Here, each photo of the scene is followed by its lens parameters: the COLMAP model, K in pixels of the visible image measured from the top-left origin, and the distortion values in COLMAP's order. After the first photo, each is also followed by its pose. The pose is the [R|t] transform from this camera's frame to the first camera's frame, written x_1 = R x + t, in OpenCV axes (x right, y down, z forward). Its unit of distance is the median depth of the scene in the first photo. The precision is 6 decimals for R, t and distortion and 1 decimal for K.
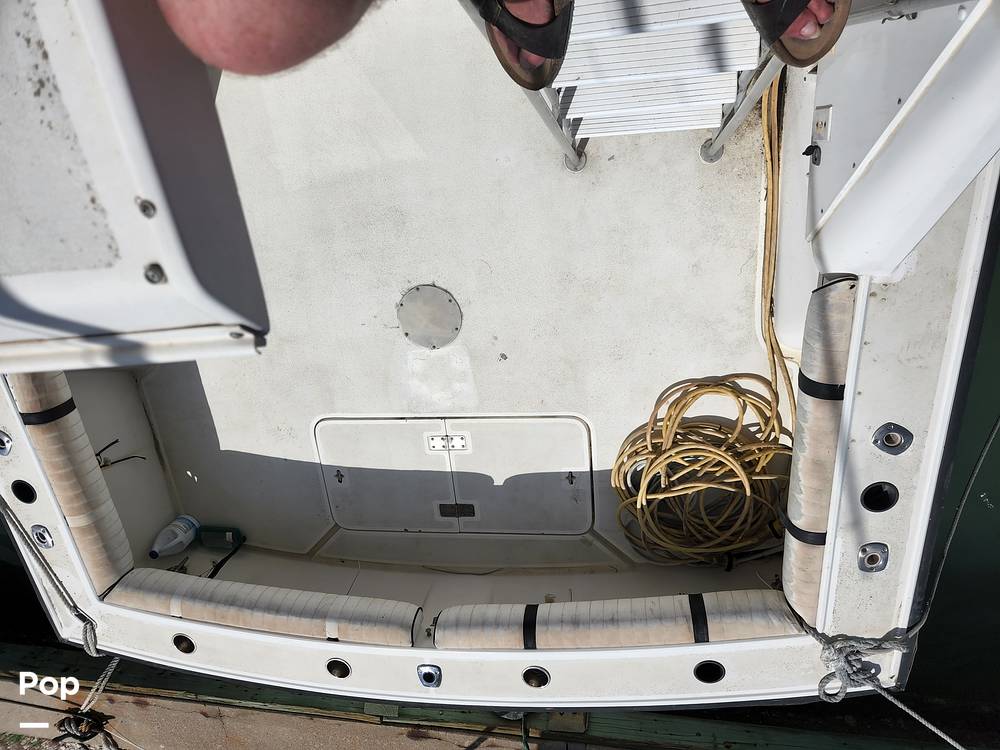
lens RADIAL K [[666.9, 0, 508.5], [0, 666.9, 378.7], [0, 0, 1]] dist [0.030396, -0.004002]
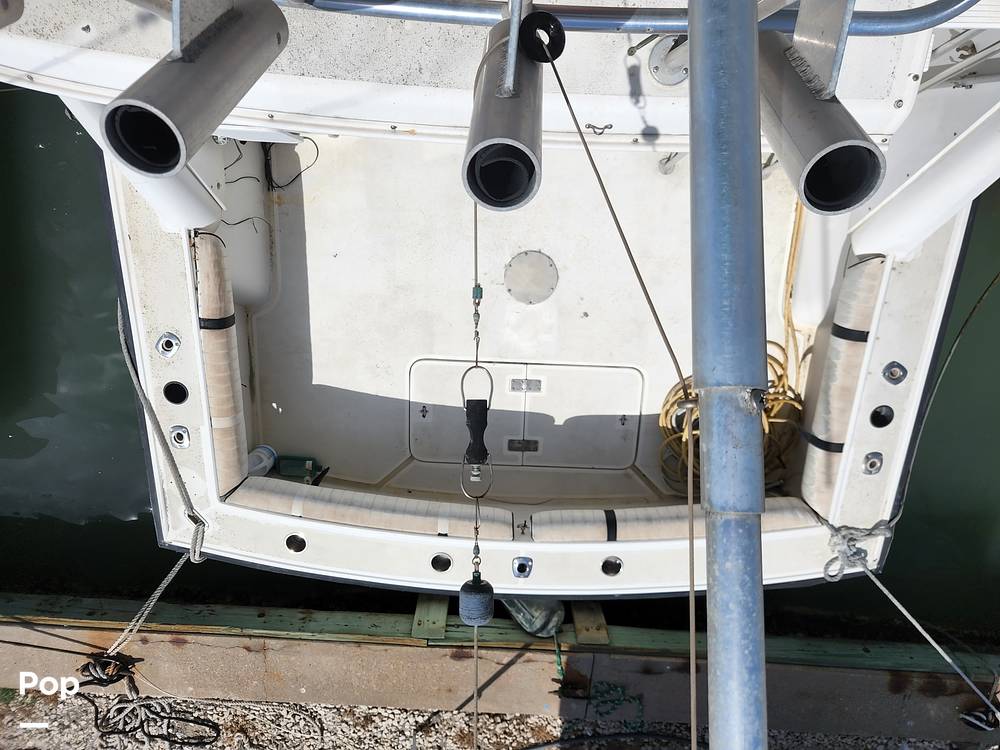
lens RADIAL K [[671.7, 0, 499.2], [0, 671.7, 365.5], [0, 0, 1]] dist [0.047754, -0.037798]
pose [[0.979343, 0.077419, 0.186796, -0.406311], [-0.059708, 0.993329, -0.098655, 0.201440], [-0.193188, 0.085464, 0.977433, -0.203498]]
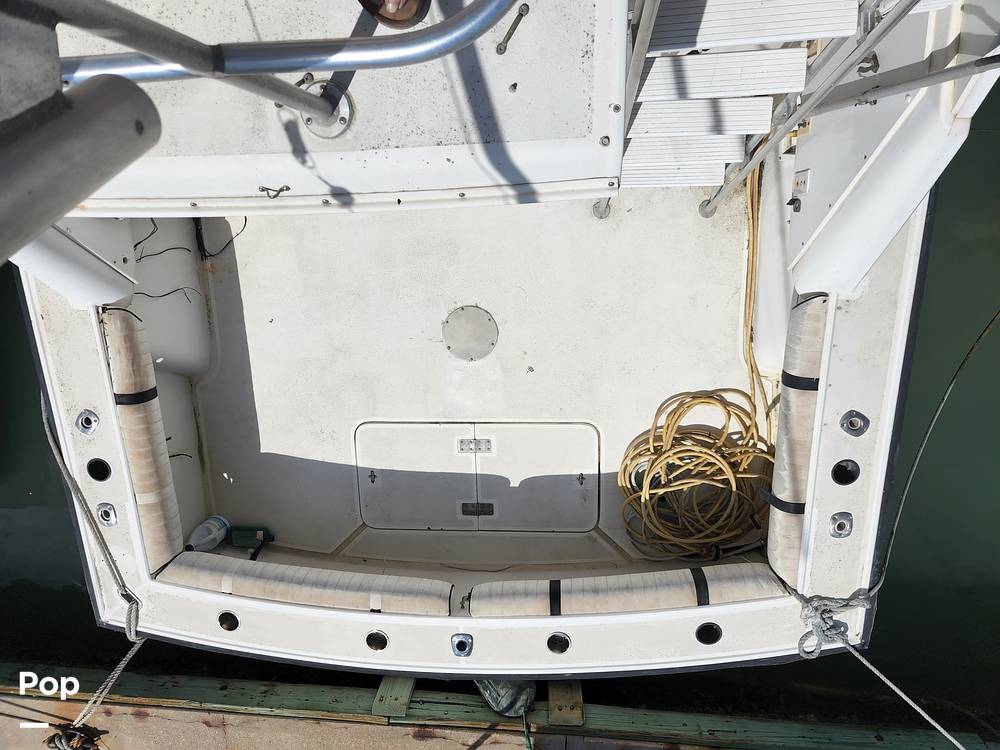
lens RADIAL K [[670.5, 0, 502.2], [0, 670.5, 380.4], [0, 0, 1]] dist [0.036547, -0.000689]
pose [[0.995127, 0.042794, 0.088833, -0.167395], [-0.030430, 0.990222, -0.136141, 0.153916], [-0.093790, 0.132774, 0.986699, -0.174295]]
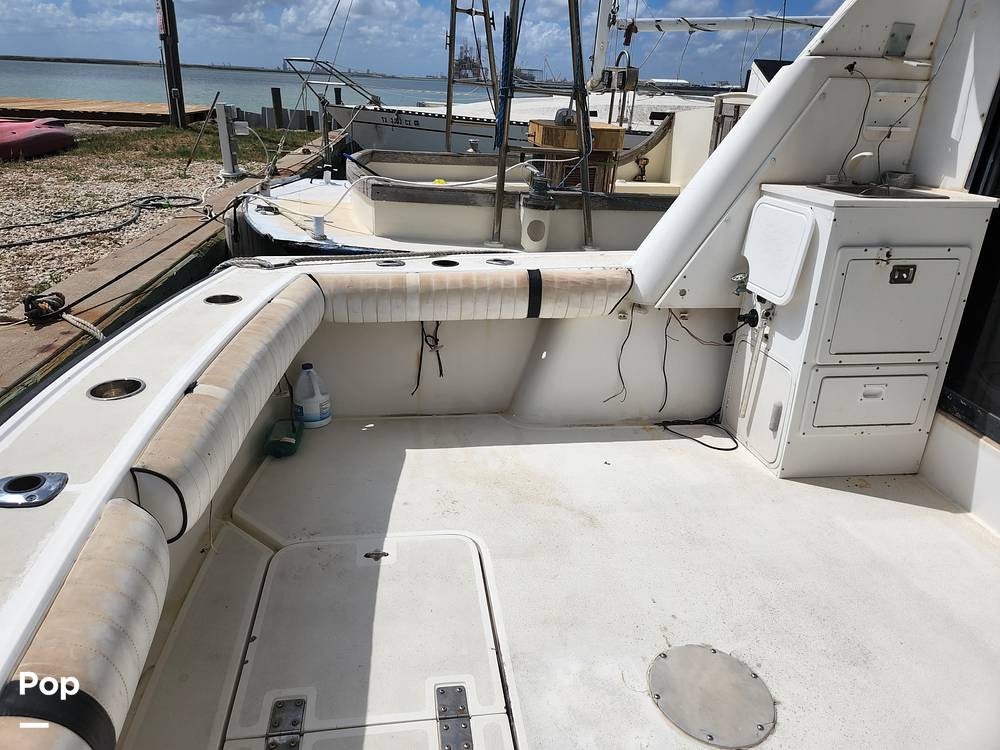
lens RADIAL K [[655.9, 0, 500.0], [0, 655.9, 375.0], [0, 0, 1]] dist [0.029753, -0.001091]
pose [[0.056666, 0.555775, -0.829399, 0.188377], [-0.897422, -0.335693, -0.286259, 0.318539], [-0.437519, 0.760542, 0.479742, 0.622619]]
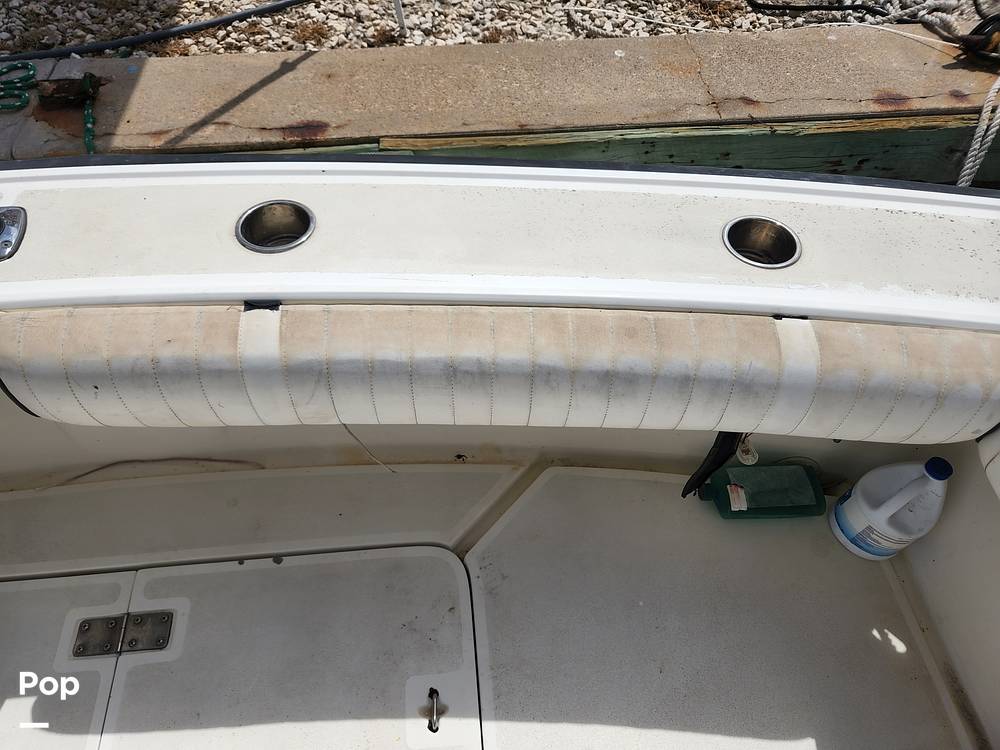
lens RADIAL K [[665.0, 0, 491.7], [0, 665.0, 370.9], [0, 0, 1]] dist [0.172547, -0.254221]
pose [[-0.989965, 0.094032, 0.105489, -0.399581], [-0.066071, -0.967851, 0.242690, 0.270961], [0.124919, 0.233285, 0.964351, 0.706332]]
